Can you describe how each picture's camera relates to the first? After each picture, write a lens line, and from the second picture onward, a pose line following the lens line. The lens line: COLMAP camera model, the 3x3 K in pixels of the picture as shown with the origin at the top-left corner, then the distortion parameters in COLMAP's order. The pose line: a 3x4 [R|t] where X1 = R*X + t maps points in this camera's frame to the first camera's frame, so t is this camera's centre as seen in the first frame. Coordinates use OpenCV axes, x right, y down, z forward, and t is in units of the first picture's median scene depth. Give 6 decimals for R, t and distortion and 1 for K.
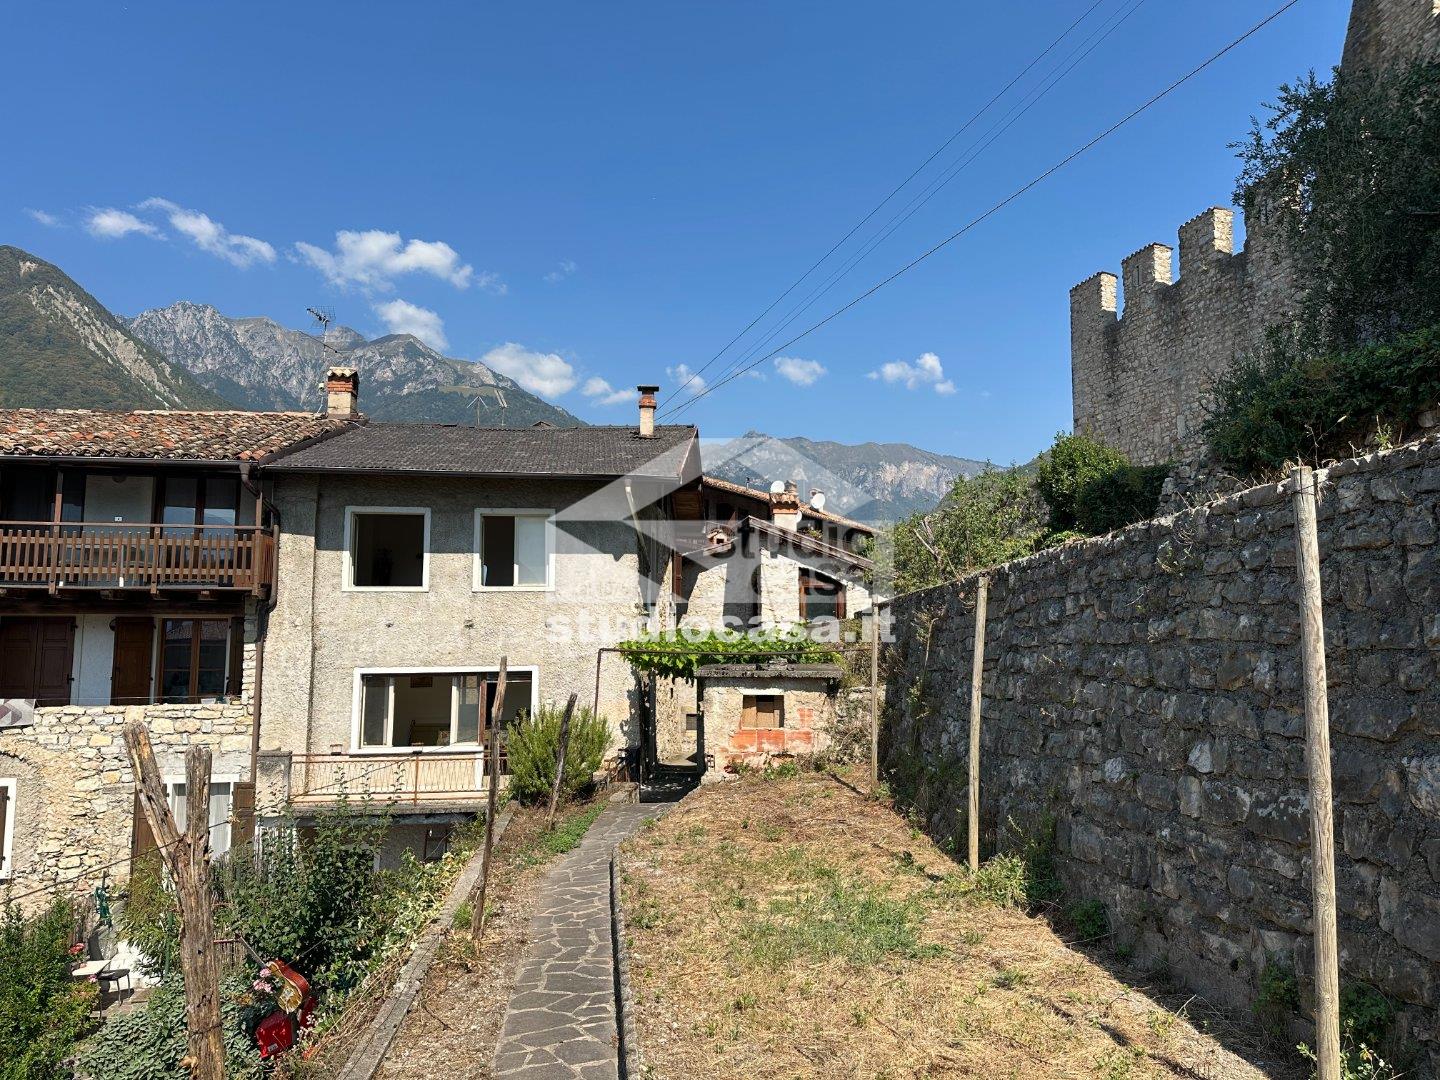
lens RADIAL K [[1010.2, 0, 728.8], [0, 1010.2, 536.5], [0, 0, 1]] dist [0.045334, -0.052394]
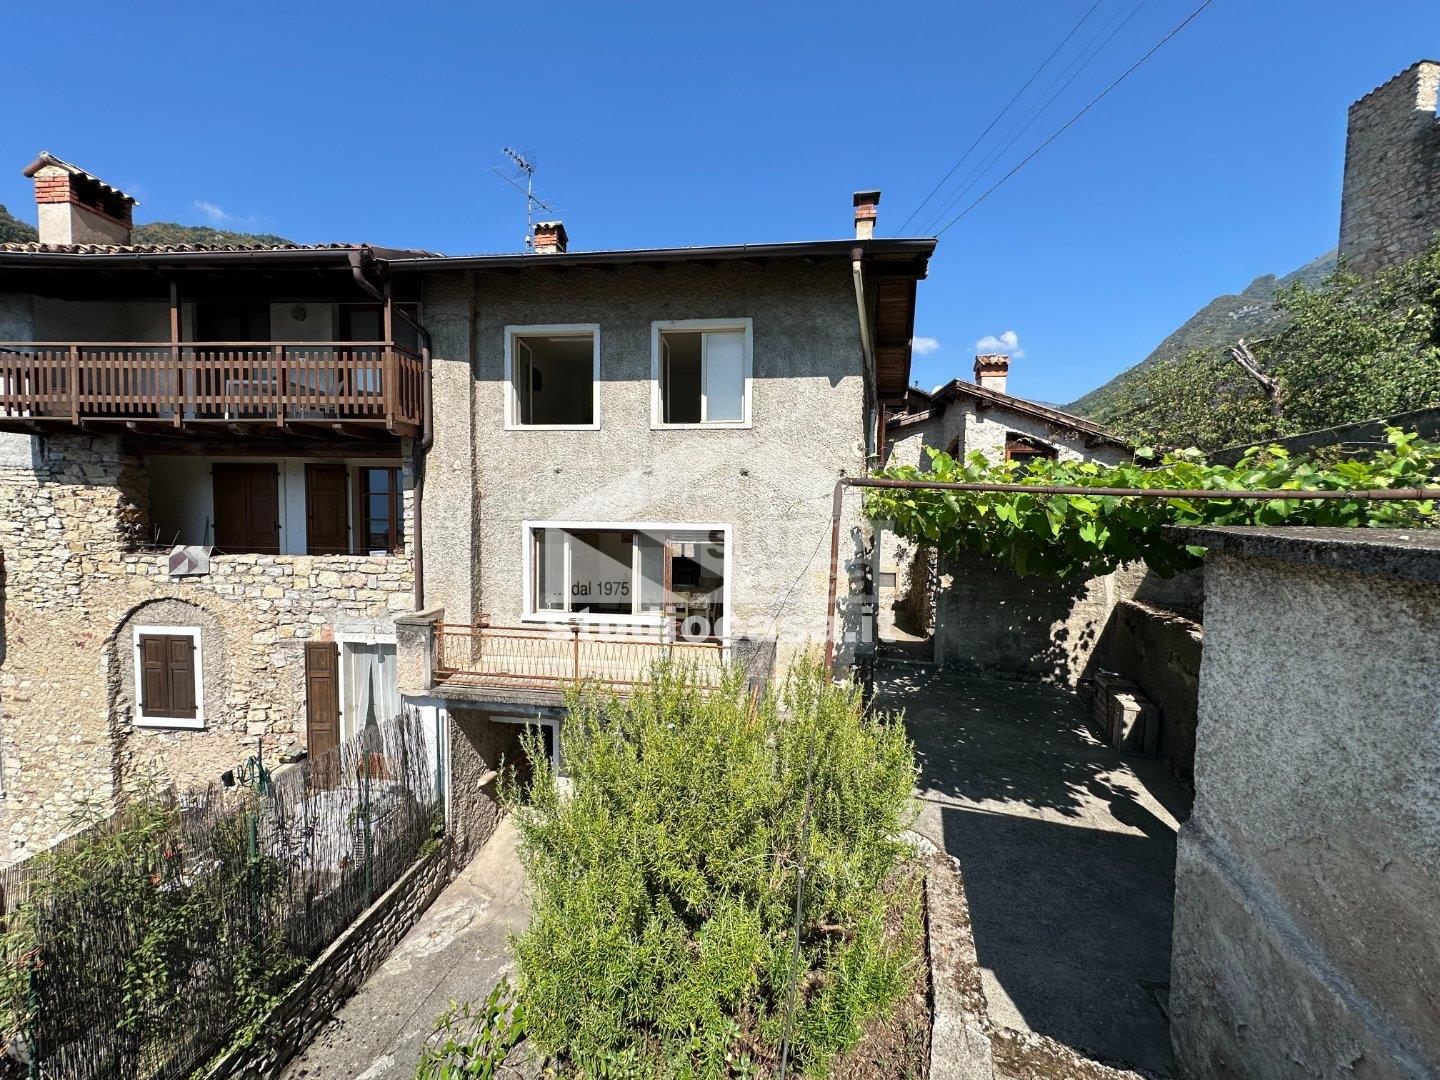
lens RADIAL K [[575.9, 0, 719.9], [0, 575.9, 543.0], [0, 0, 1]] dist [-0.005966, 0.001661]
pose [[0.968151, 0.028914, -0.248691, -0.087383], [0.010134, 0.987969, 0.154318, 0.074294], [0.250161, -0.151924, 0.956211, 0.572944]]
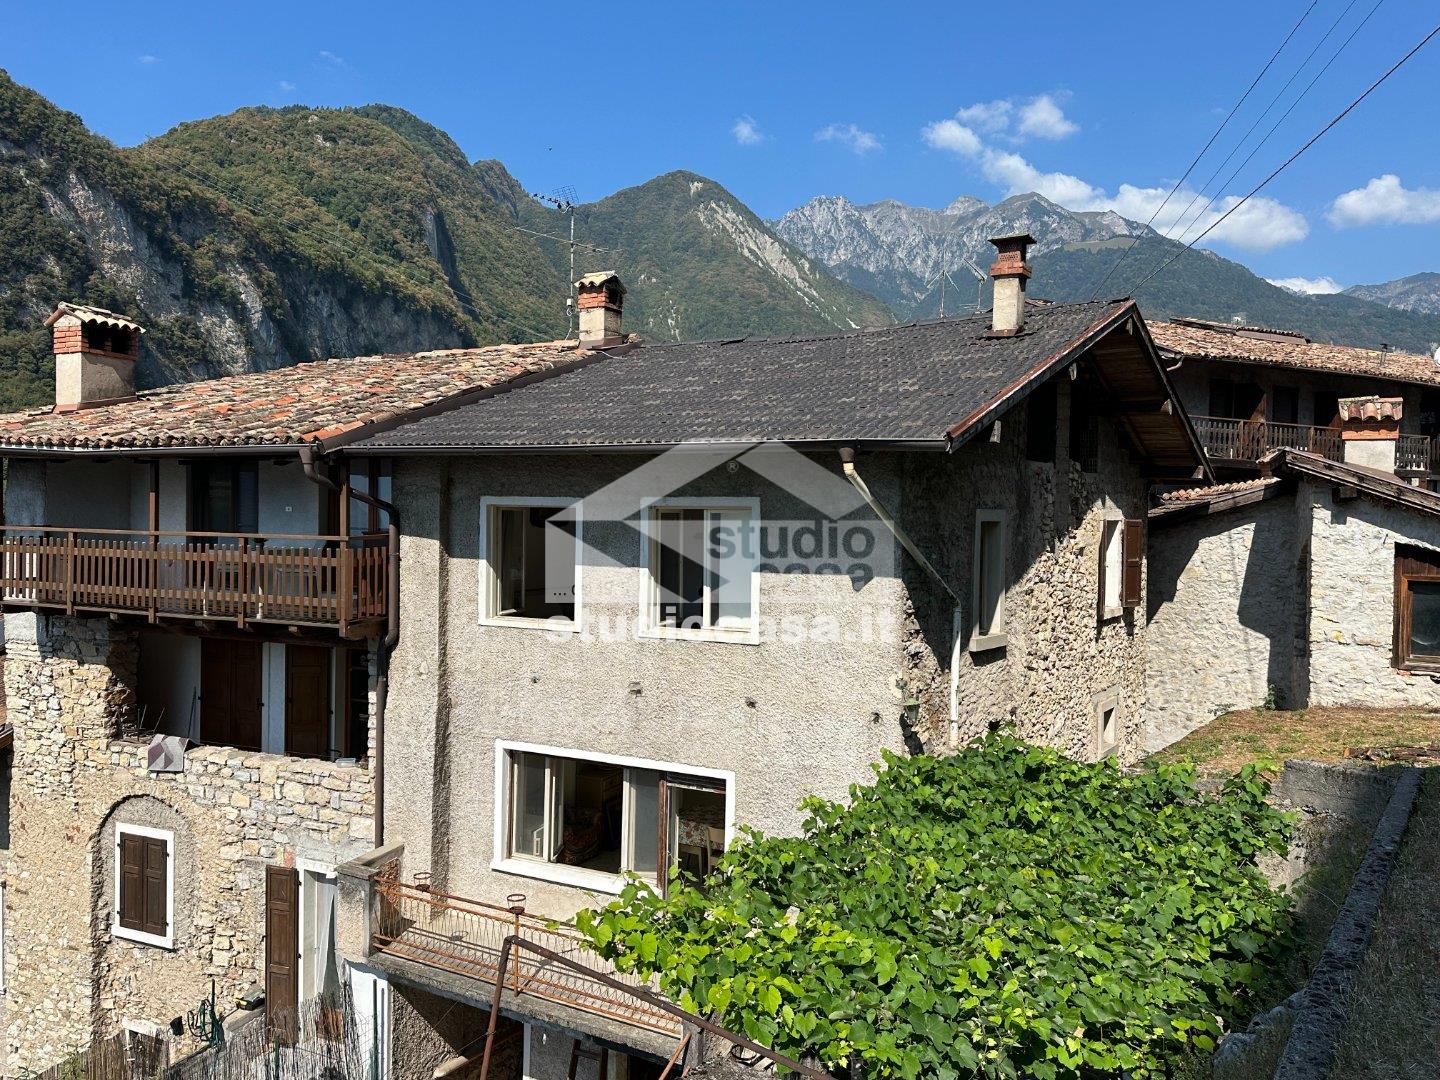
lens RADIAL K [[1049.3, 0, 710.6], [0, 1049.3, 540.3], [0, 0, 1]] dist [0.053233, -0.062261]
pose [[0.824138, 0.026848, -0.565752, 0.133925], [0.042443, 0.993140, 0.108957, -0.069207], [0.564797, -0.113808, 0.817345, 0.525774]]
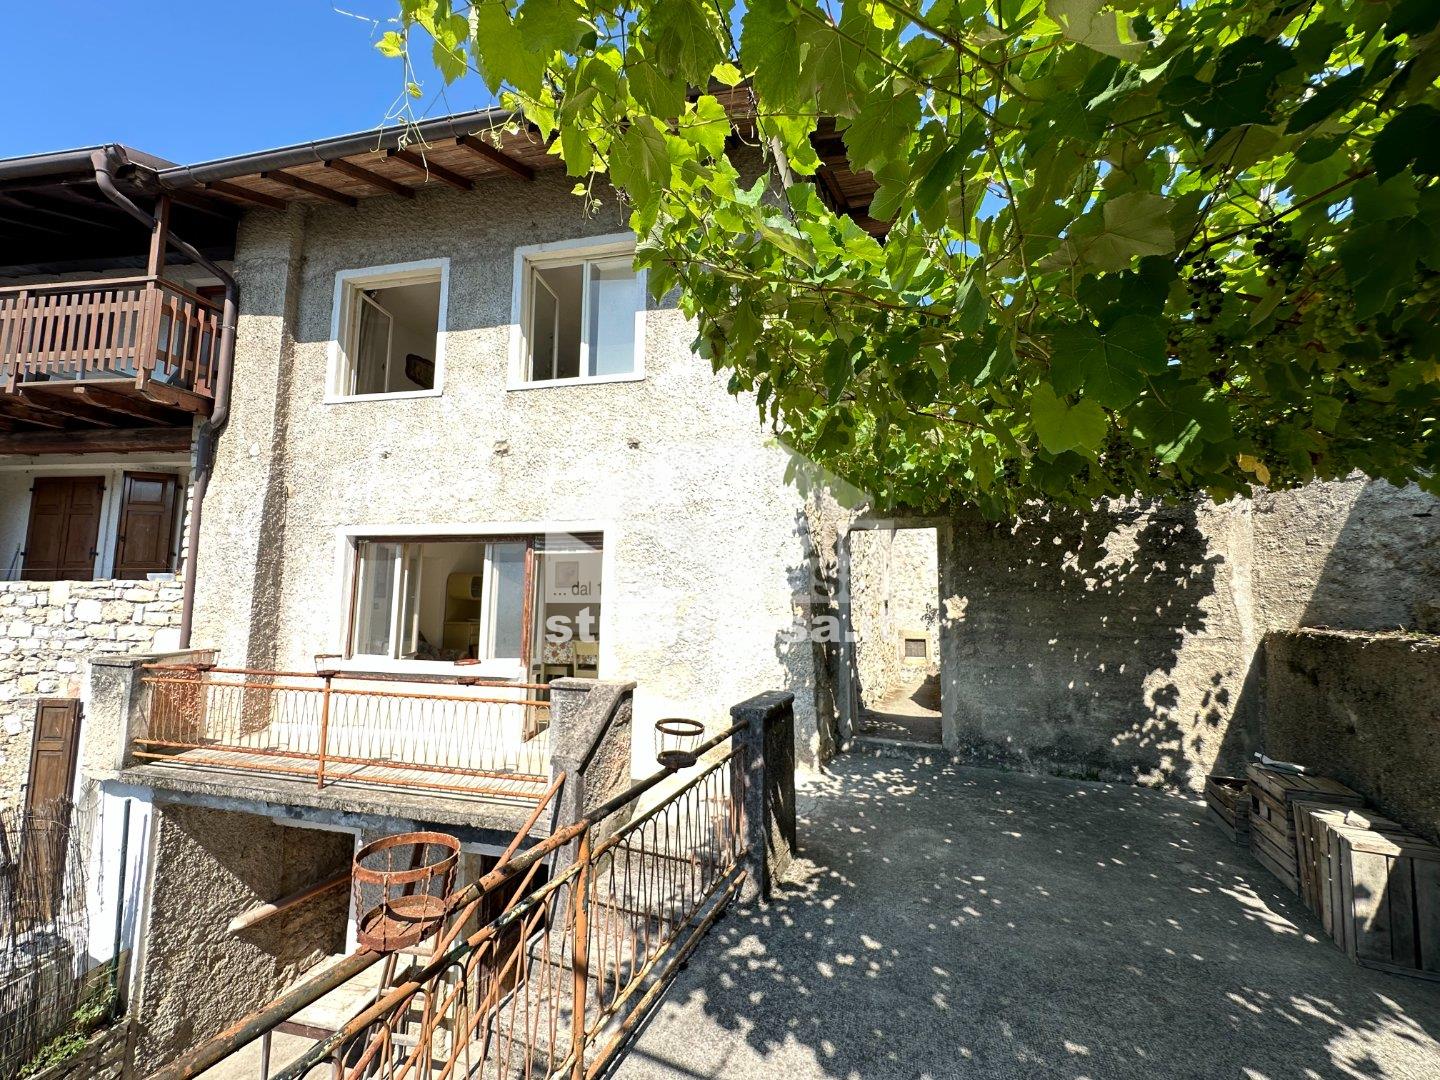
lens RADIAL K [[575.9, 0, 716.2], [0, 575.9, 543.7], [0, 0, 1]] dist [-0.005966, 0.001661]
pose [[0.942931, -0.018868, -0.332454, -0.042062], [0.020067, 0.999799, 0.000173, 0.142775], [0.332384, -0.006835, 0.943119, 0.745871]]
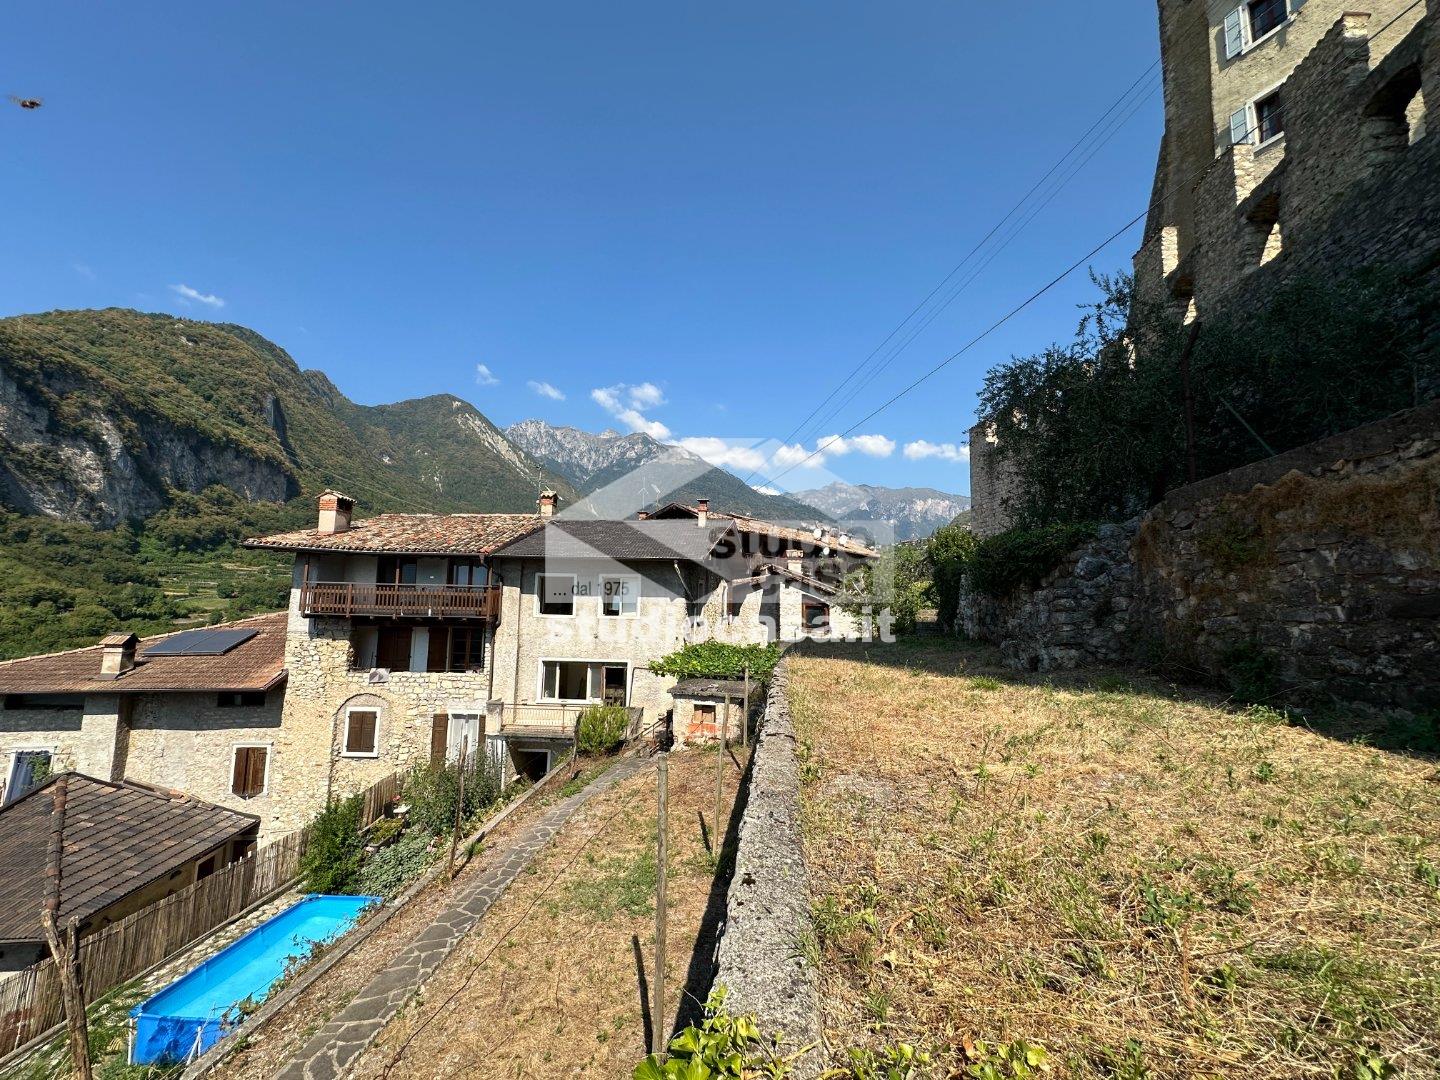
lens RADIAL K [[575.9, 0, 722.3], [0, 575.9, 543.5], [0, 0, 1]] dist [-0.005966, 0.001661]
pose [[0.985653, 0.003405, -0.168749, 0.156013], [-0.003215, 0.999994, 0.001395, -0.088042], [0.168753, -0.000833, 0.985658, -0.016193]]
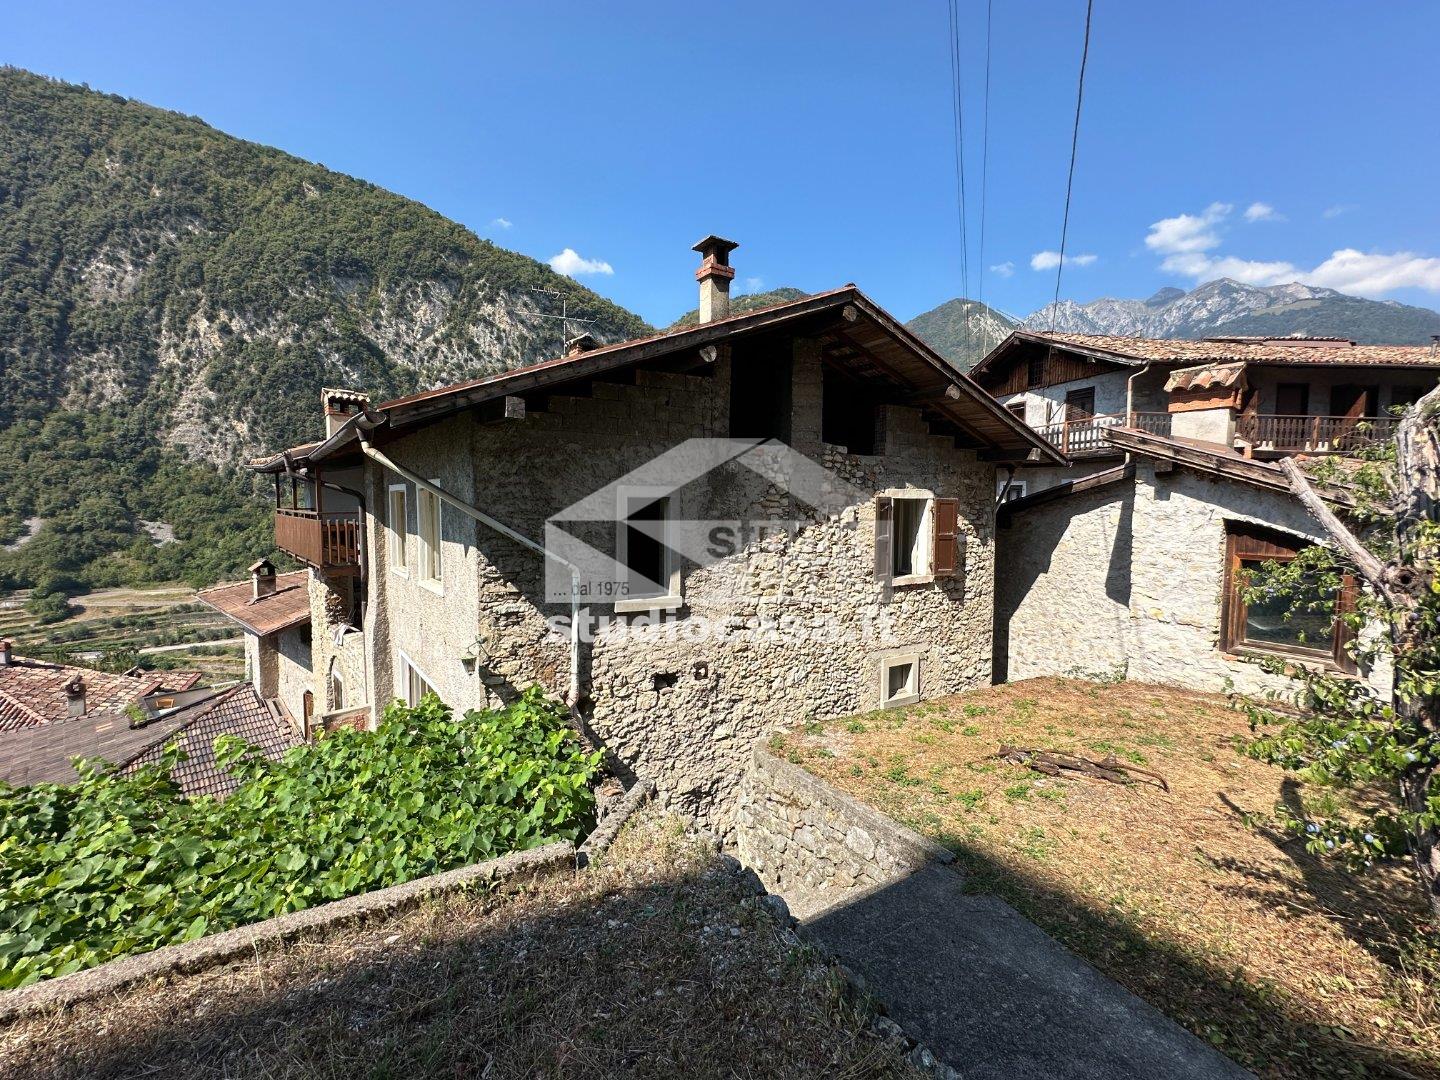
lens RADIAL K [[575.9, 0, 719.1], [0, 575.9, 542.8], [0, 0, 1]] dist [-0.005966, 0.001661]
pose [[0.524185, 0.062627, -0.849298, 0.271076], [0.080452, 0.989190, 0.122597, -0.017242], [0.847795, -0.132592, 0.513481, 0.981906]]
